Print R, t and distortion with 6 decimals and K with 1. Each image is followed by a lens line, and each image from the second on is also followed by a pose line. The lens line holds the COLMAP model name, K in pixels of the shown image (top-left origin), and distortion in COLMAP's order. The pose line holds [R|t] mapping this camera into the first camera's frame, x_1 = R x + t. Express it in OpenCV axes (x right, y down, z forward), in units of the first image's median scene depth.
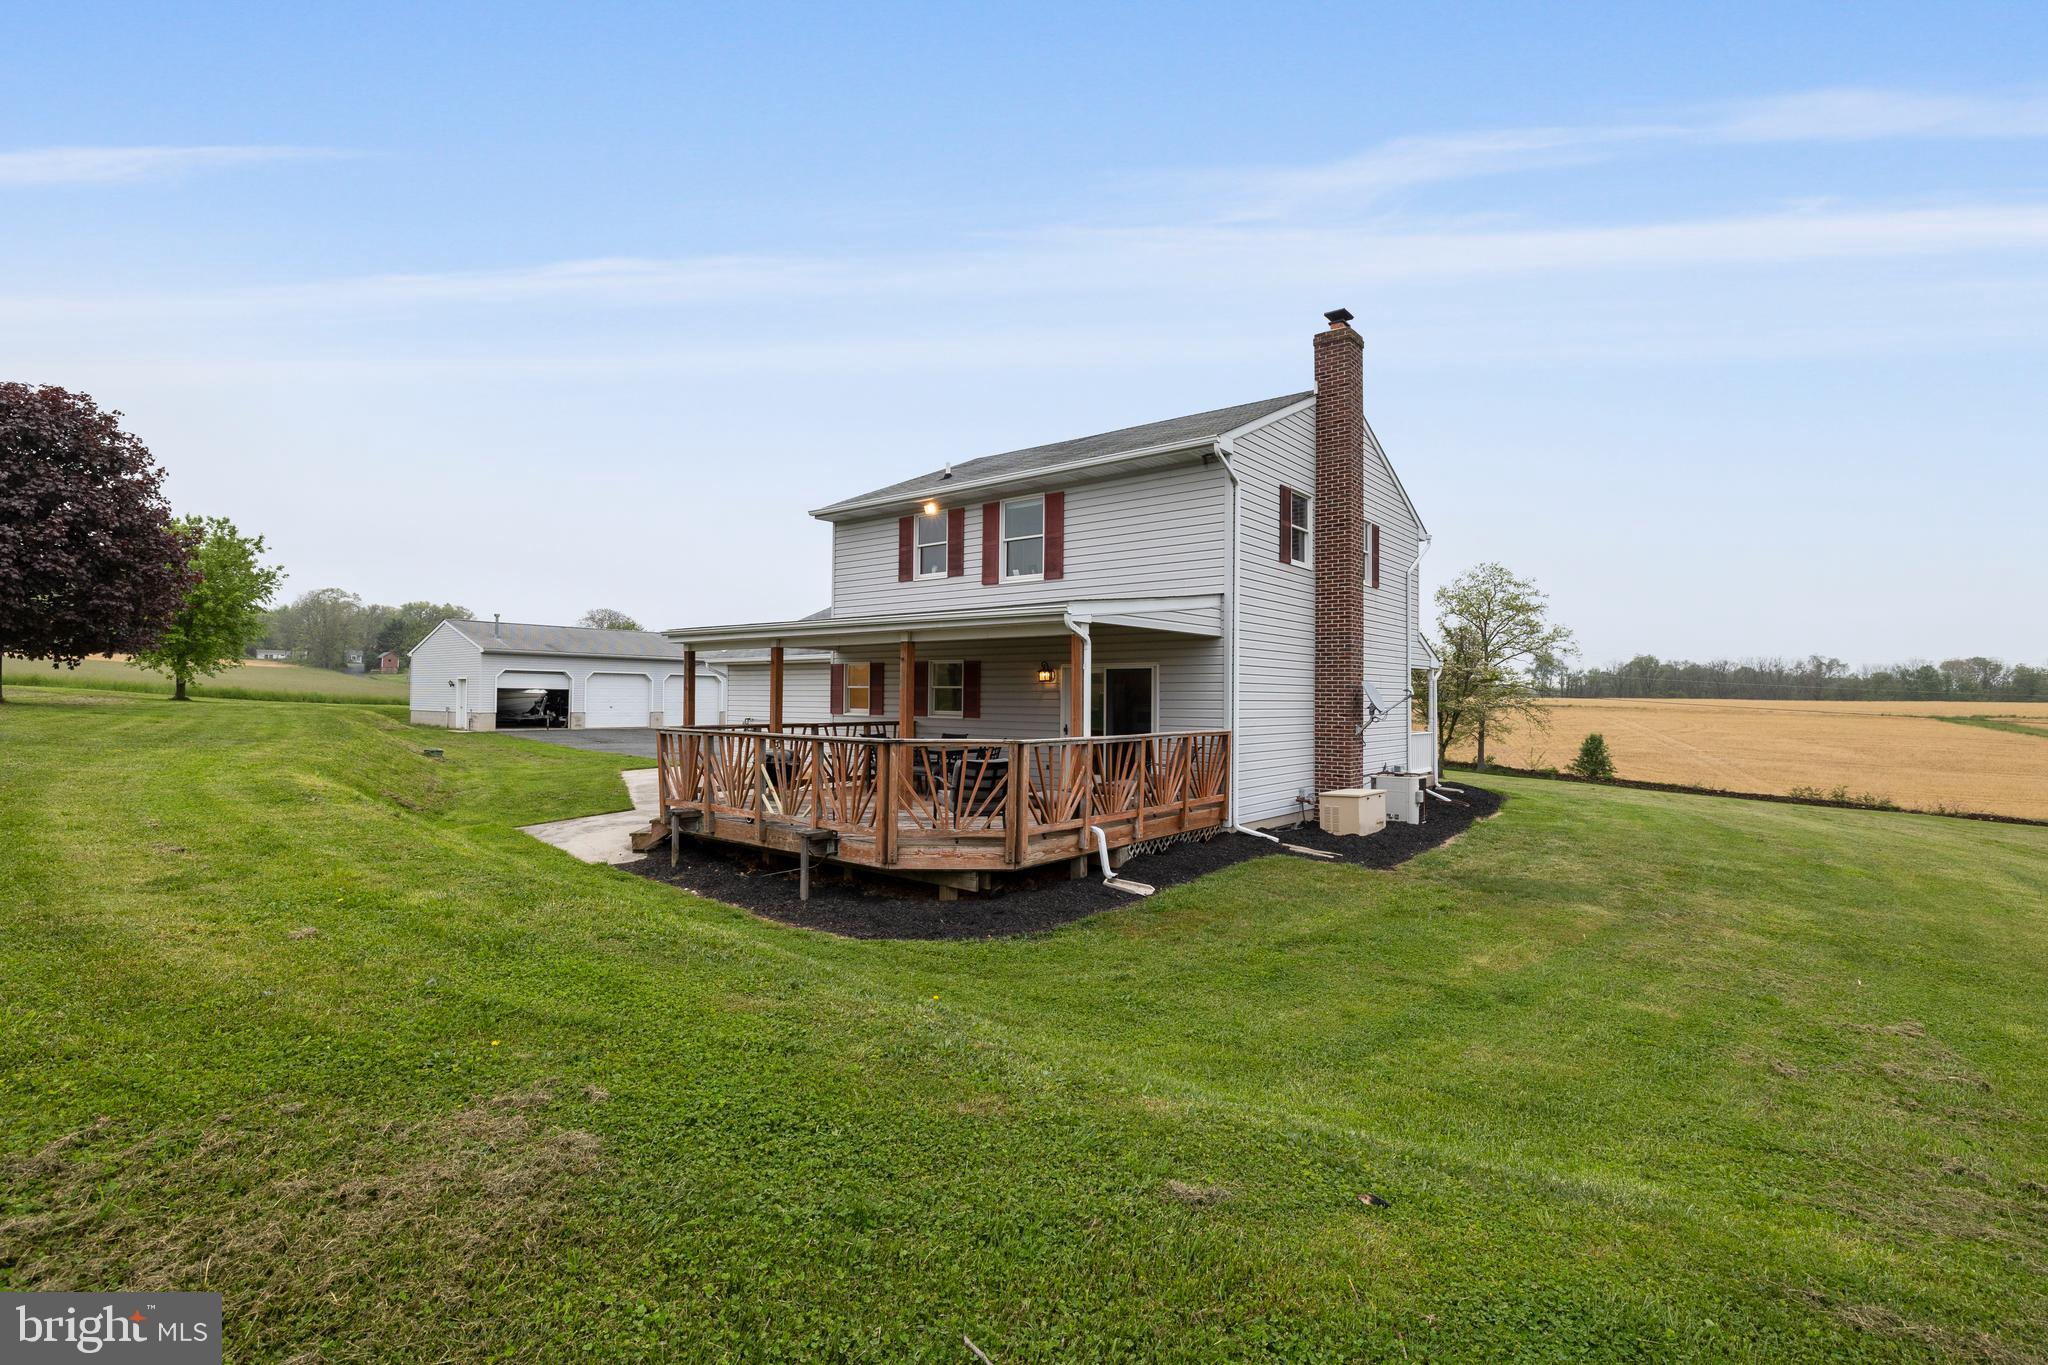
lens RADIAL K [[917.9, 0, 1024.2], [0, 917.9, 685.8], [0, 0, 1]] dist [-0.003123, -0.000200]
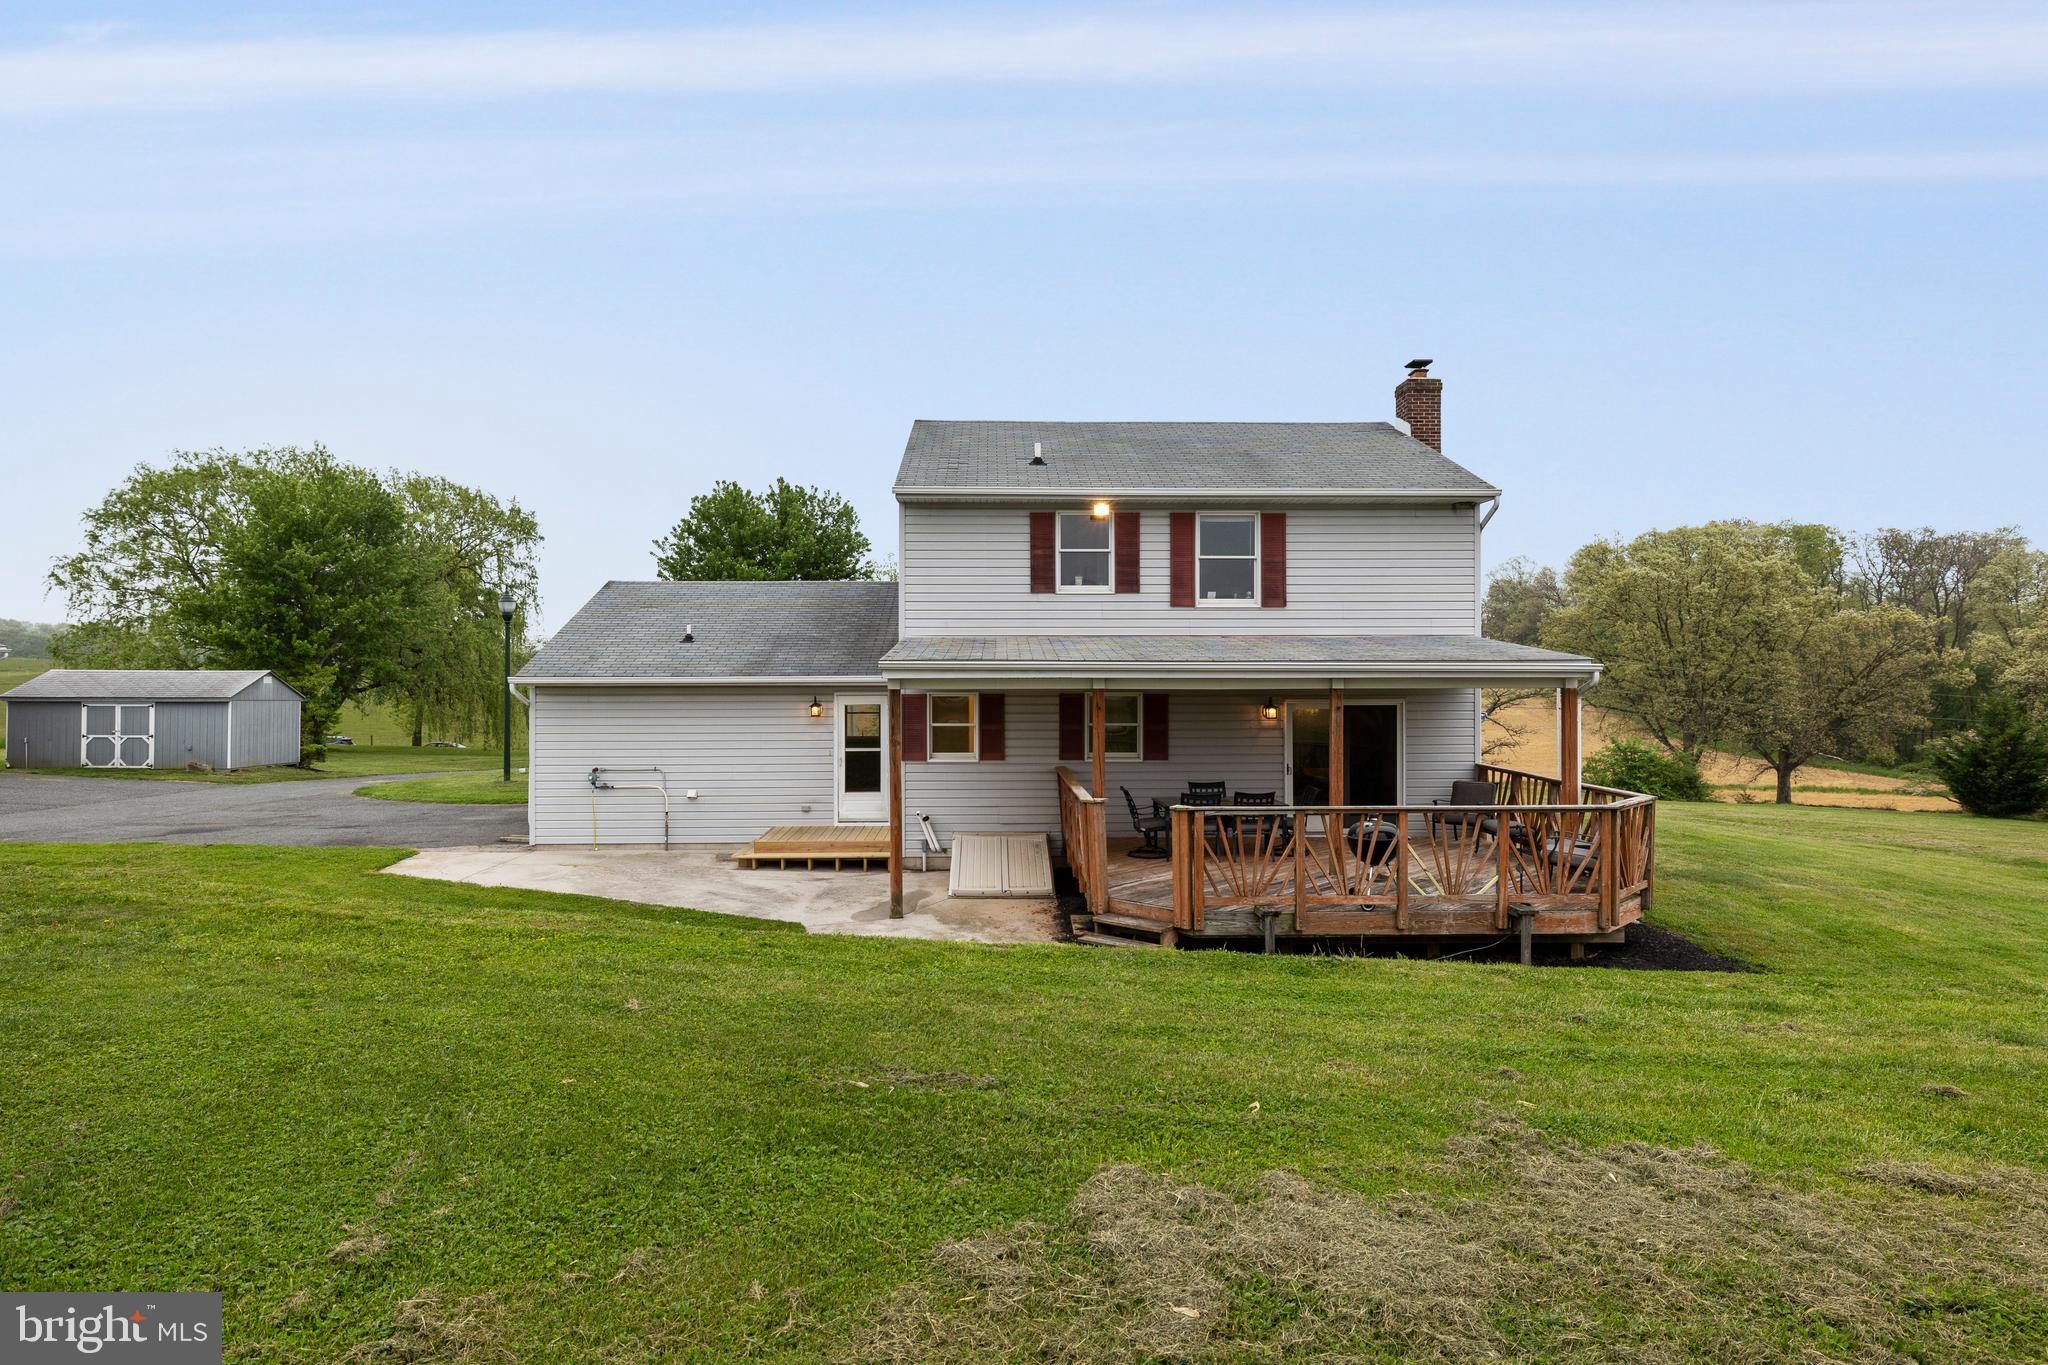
lens RADIAL K [[1141.8, 0, 1009.1], [0, 1141.8, 682.8], [0, 0, 1]] dist [0.002592, 0.000178]
pose [[0.757889, -0.014233, 0.652228, -0.855453], [0.001899, 0.999806, 0.019611, -0.058872], [-0.652381, -0.013624, 0.757769, 0.283803]]
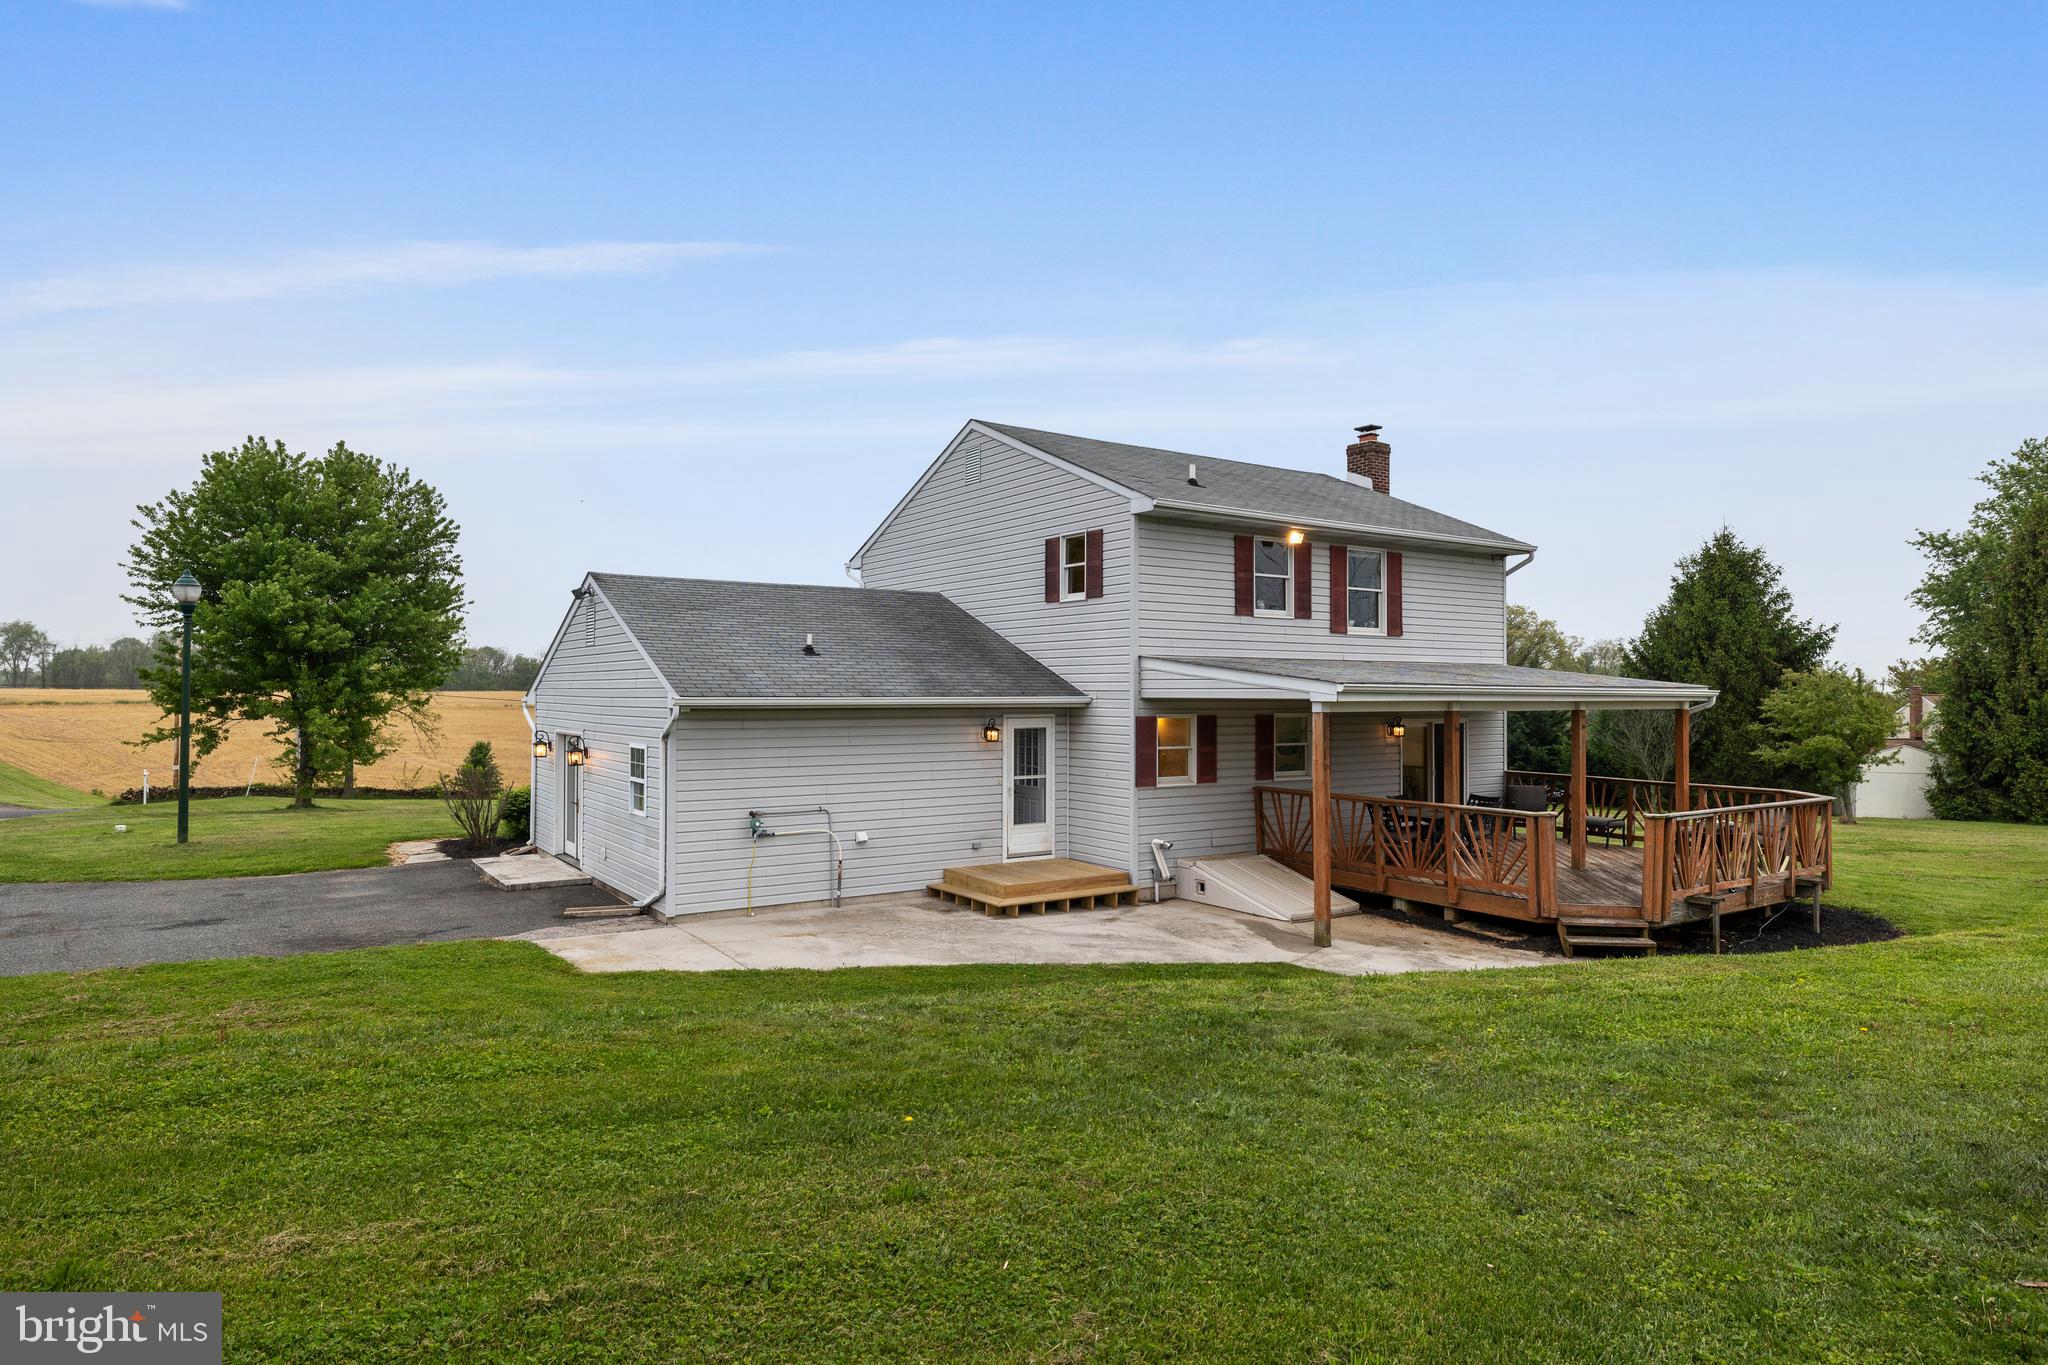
lens RADIAL K [[1141.8, 0, 1019.6], [0, 1141.8, 683.2], [0, 0, 1]] dist [0.002592, 0.000178]
pose [[0.304654, -0.001045, 0.952463, -1.226126], [-0.010262, 0.999938, 0.004380, -0.060366], [-0.952408, -0.011109, 0.304624, 0.942275]]
